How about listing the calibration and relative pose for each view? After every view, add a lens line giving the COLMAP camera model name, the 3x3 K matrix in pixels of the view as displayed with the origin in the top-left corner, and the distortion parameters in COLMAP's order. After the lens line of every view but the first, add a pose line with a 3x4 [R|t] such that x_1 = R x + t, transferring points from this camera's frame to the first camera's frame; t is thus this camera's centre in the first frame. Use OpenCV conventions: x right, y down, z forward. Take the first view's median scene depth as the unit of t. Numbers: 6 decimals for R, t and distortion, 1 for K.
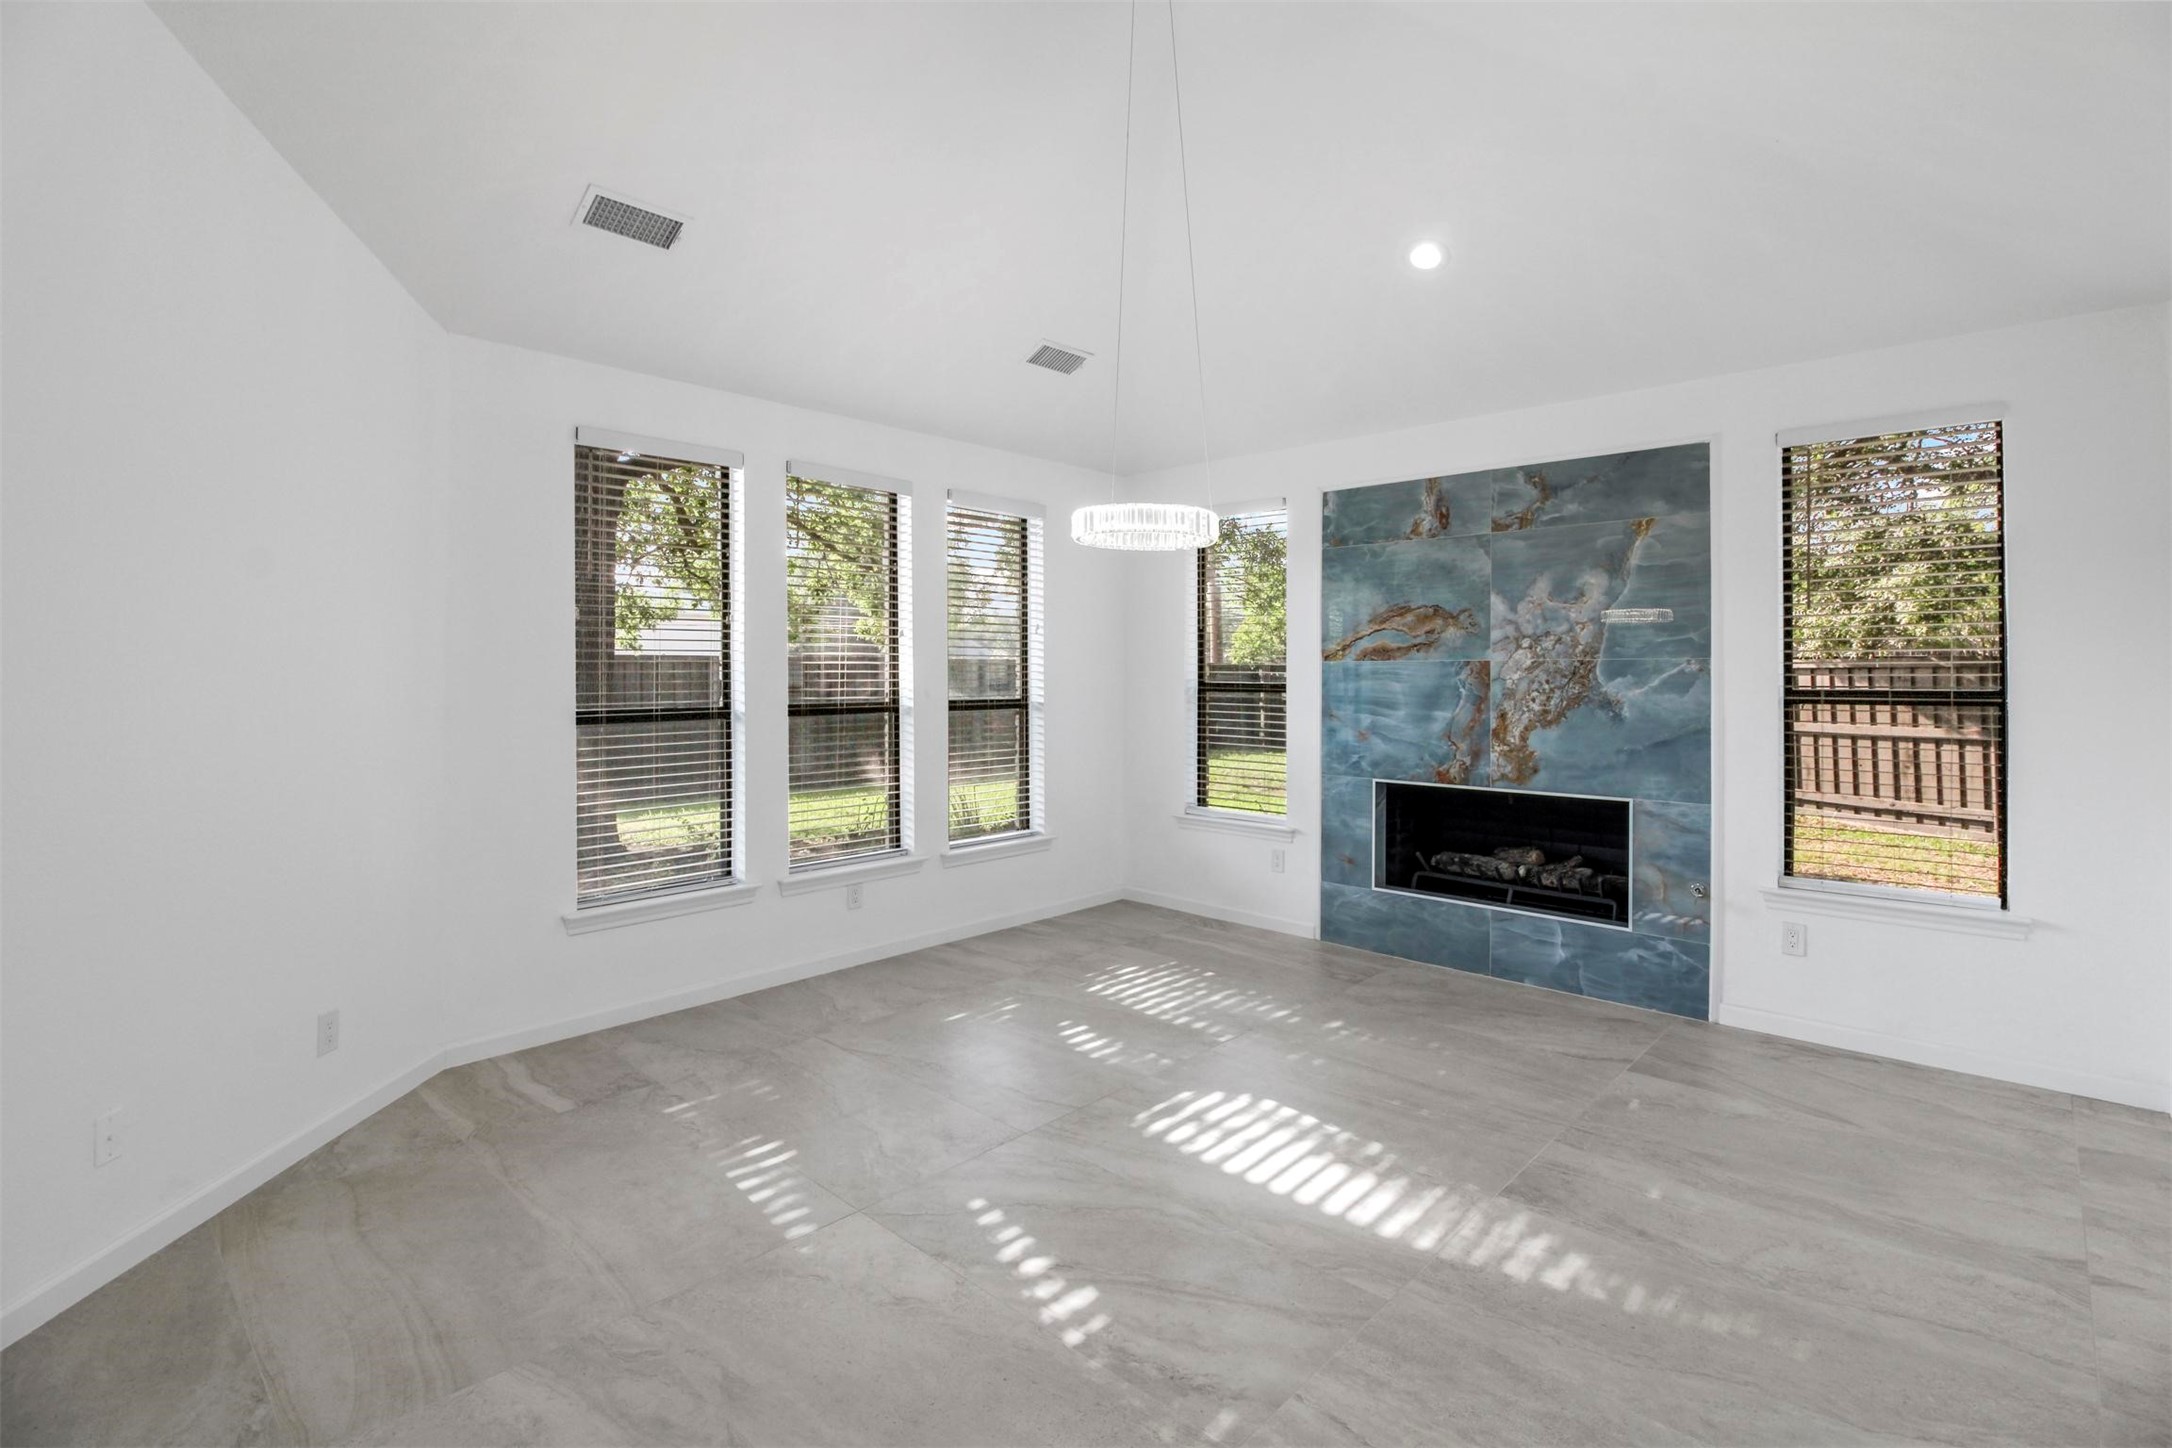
lens RADIAL K [[1012.4, 0, 1102.7], [0, 1012.4, 688.7], [0, 0, 1]] dist [0.001326, -0.011514]
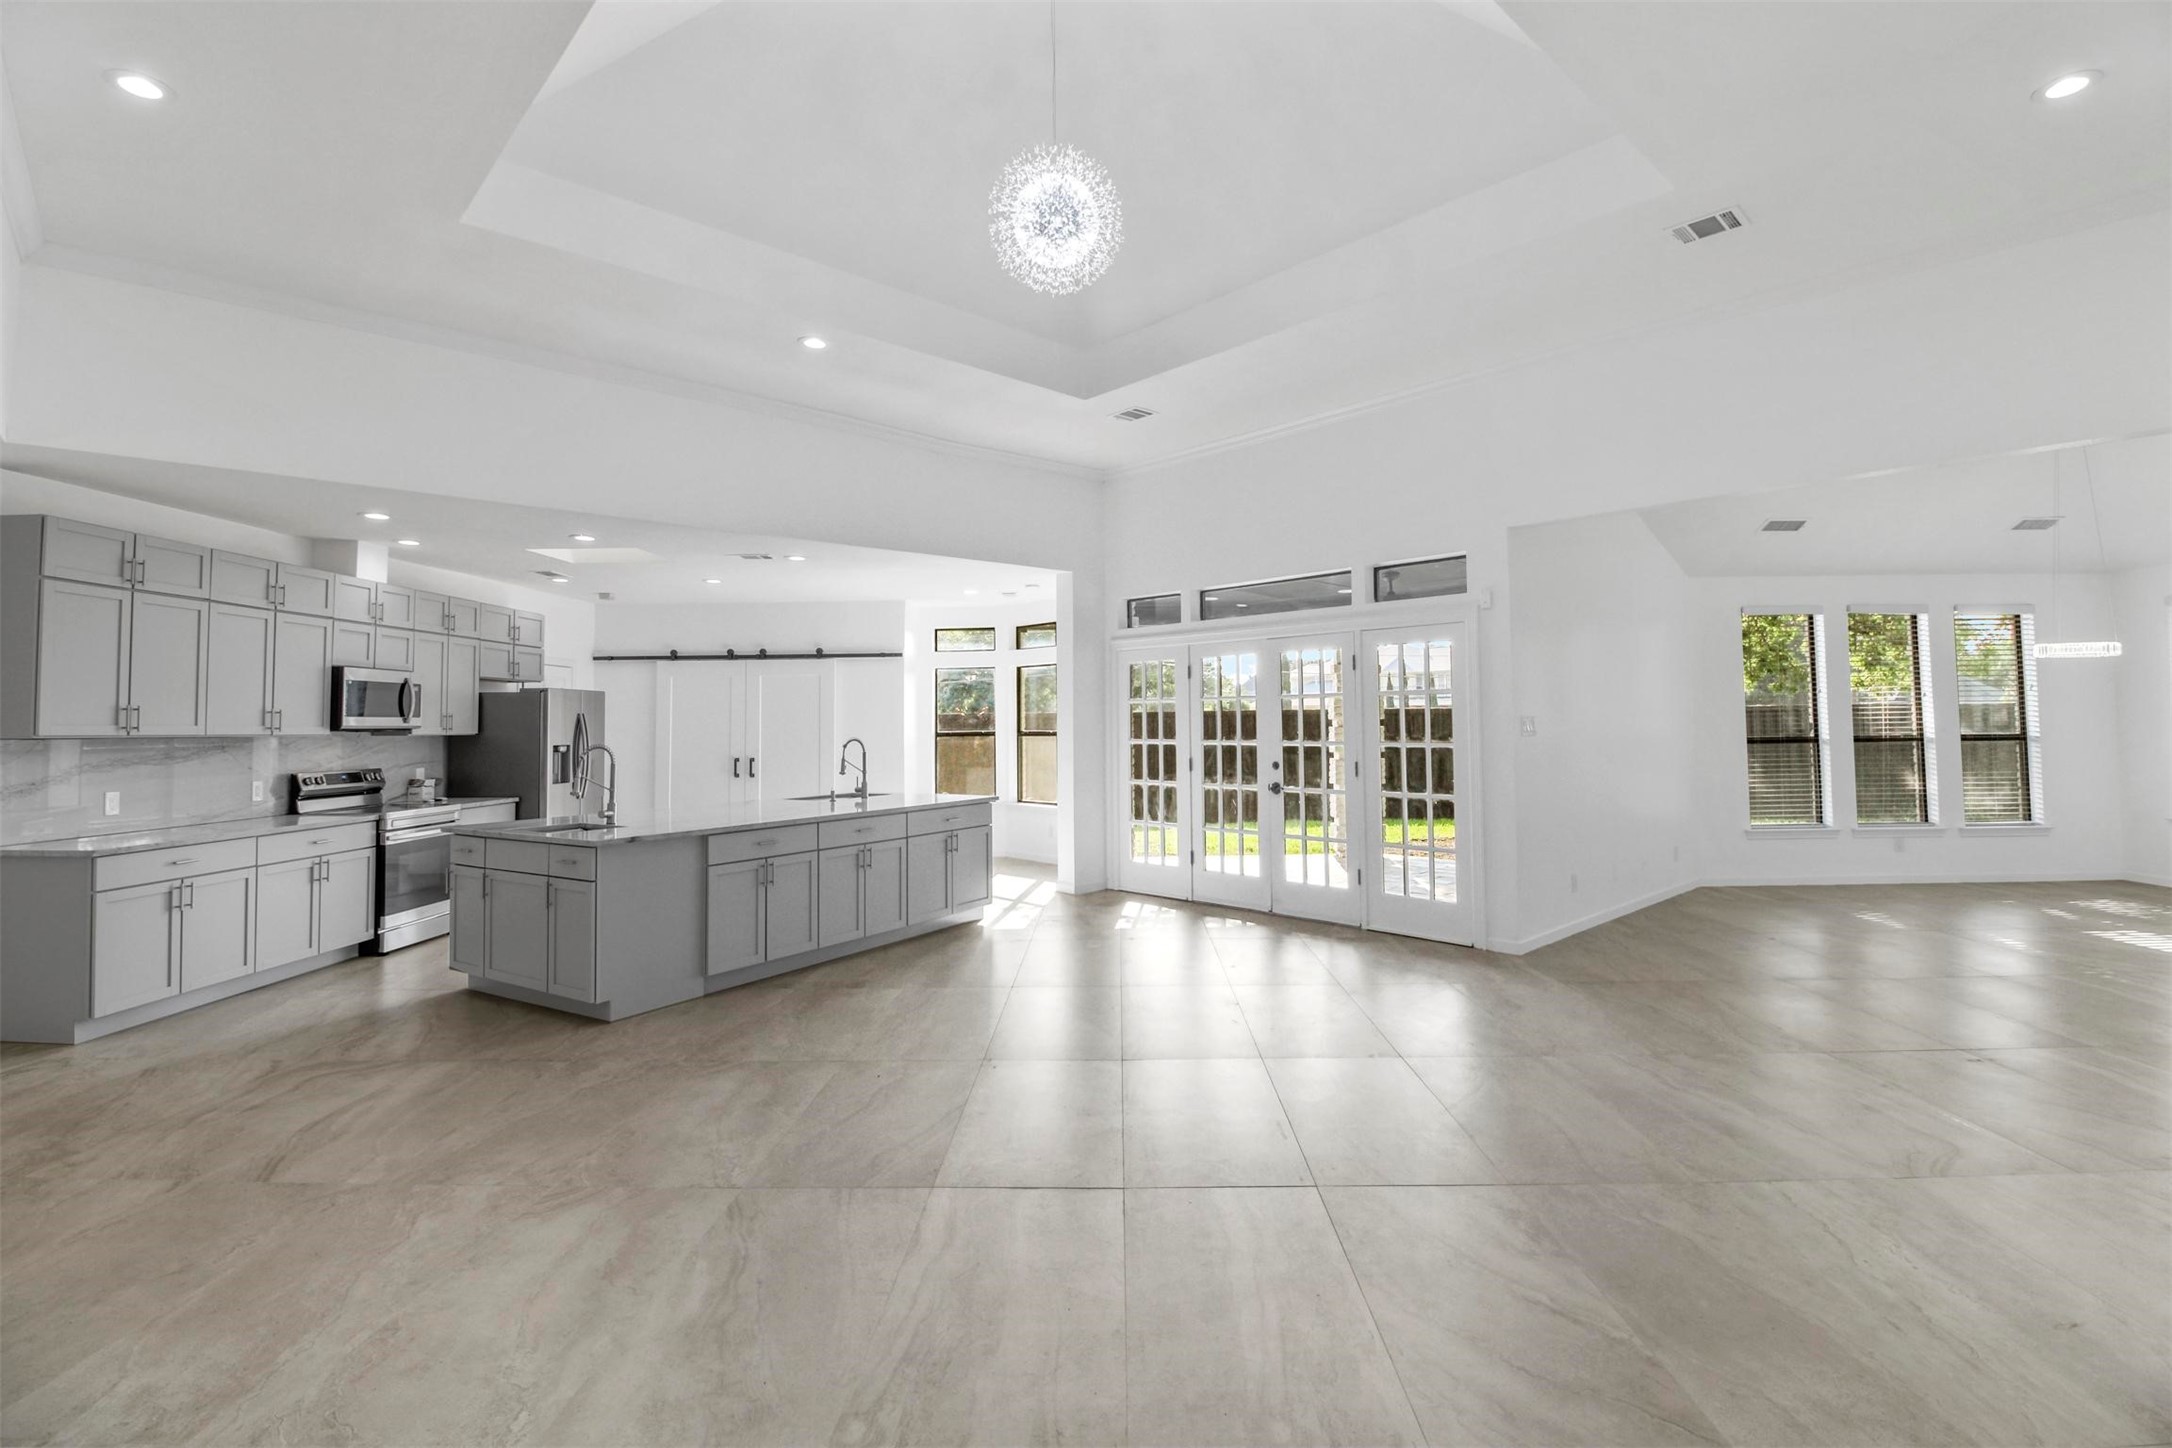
lens RADIAL K [[1015.7, 0, 1100.2], [0, 1015.7, 679.8], [0, 0, 1]] dist [0.000300, -0.011530]
pose [[0.667964, -0.041407, -0.743040, 0.157554], [-0.001828, 0.998357, -0.057279, 0.023186], [0.744191, 0.039619, 0.666791, -1.318451]]
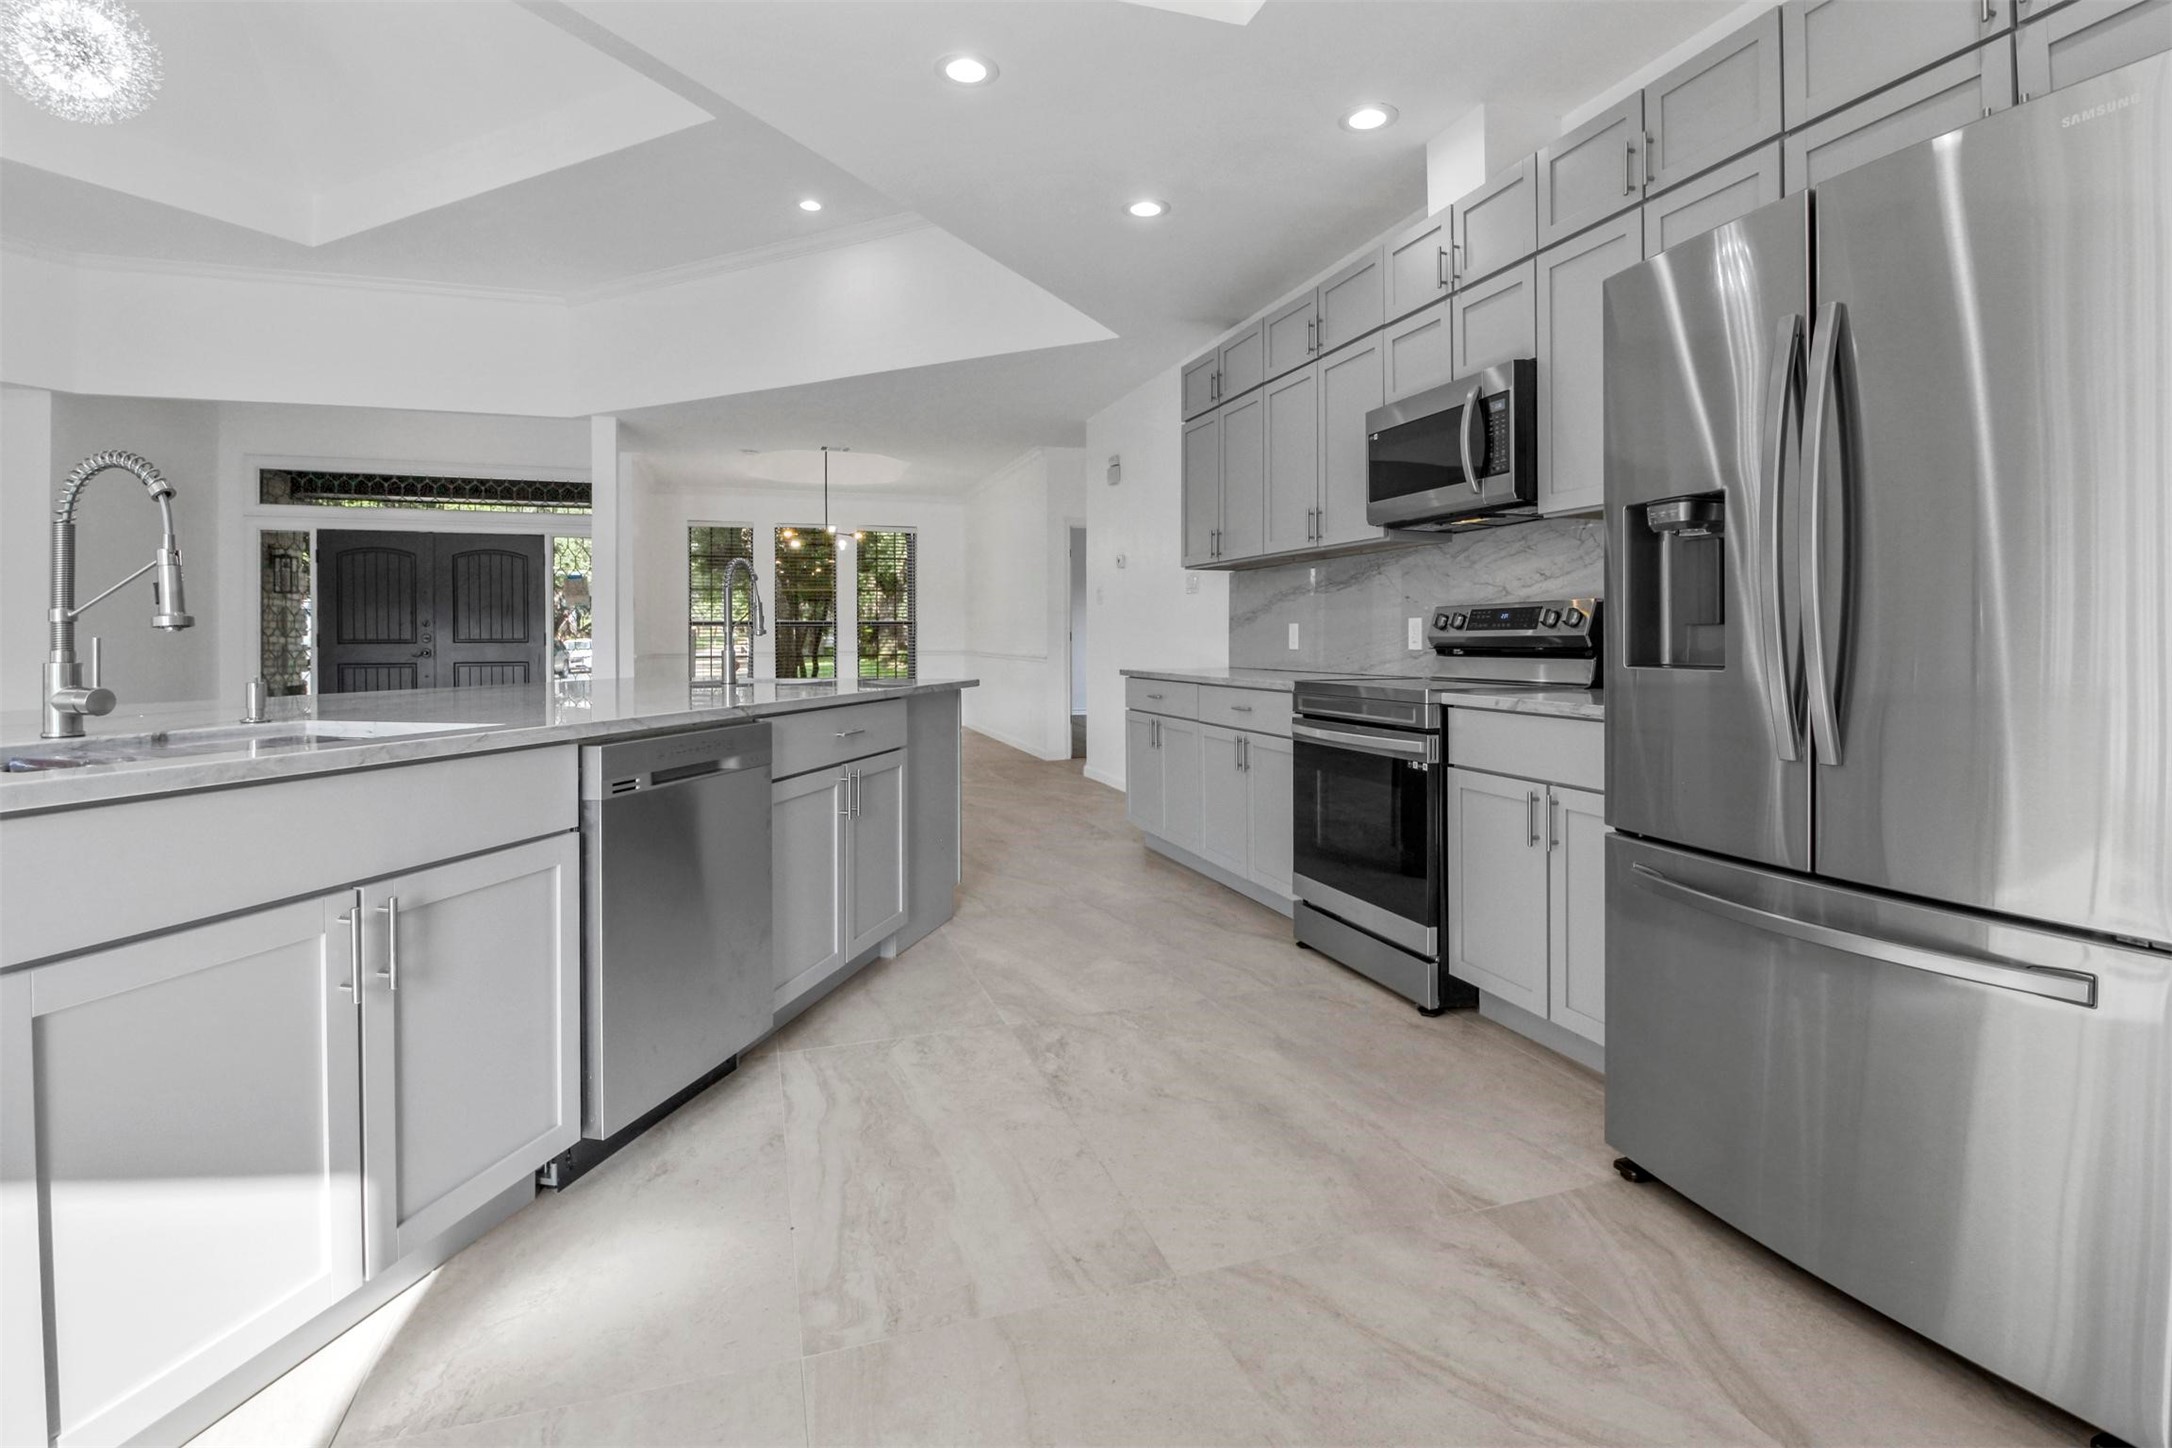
lens RADIAL K [[1039.4, 0, 1093.5], [0, 1039.4, 637.9], [0, 0, 1]] dist [-0.001429, -0.014951]
pose [[-0.878766, 0.003005, 0.477244, -1.825665], [0.012571, 0.999779, 0.016852, 0.083175], [-0.477088, 0.020809, -0.878609, -0.343692]]
